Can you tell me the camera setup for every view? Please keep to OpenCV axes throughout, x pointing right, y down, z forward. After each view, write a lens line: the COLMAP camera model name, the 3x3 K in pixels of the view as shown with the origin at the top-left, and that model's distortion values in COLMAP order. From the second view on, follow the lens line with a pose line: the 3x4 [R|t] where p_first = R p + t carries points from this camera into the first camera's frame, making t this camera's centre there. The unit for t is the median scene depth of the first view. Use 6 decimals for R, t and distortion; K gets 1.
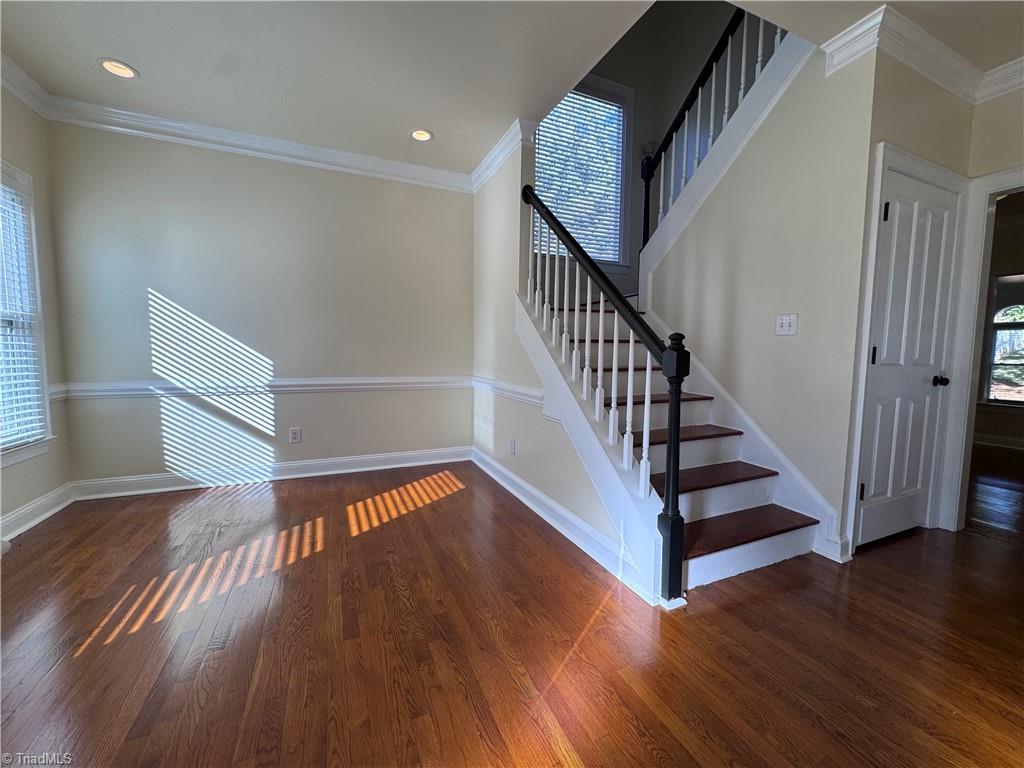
lens RADIAL K [[406.8, 0, 511.4], [0, 406.8, 384.1], [0, 0, 1]] dist [-0.006622, 0.000082]
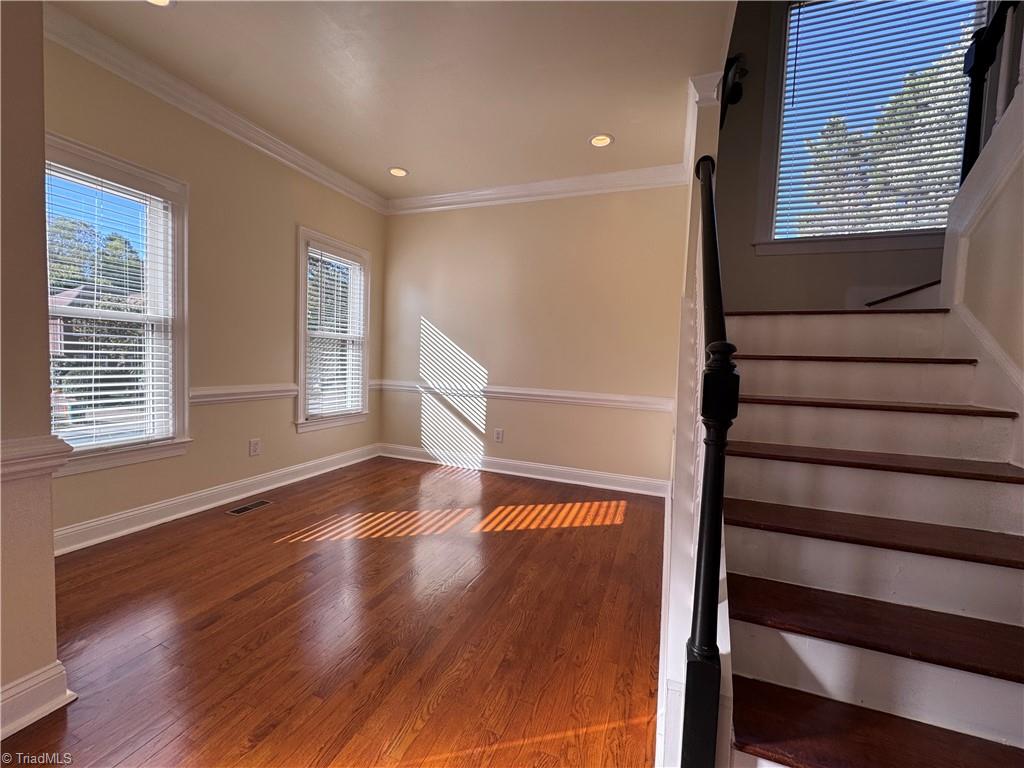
lens RADIAL K [[406.8, 0, 513.3], [0, 406.8, 383.1], [0, 0, 1]] dist [-0.006622, 0.000082]
pose [[0.709347, 0.058750, -0.702407, 0.336697], [-0.089291, 0.995982, -0.006868, -0.020860], [0.699181, 0.067591, 0.711742, 0.212250]]
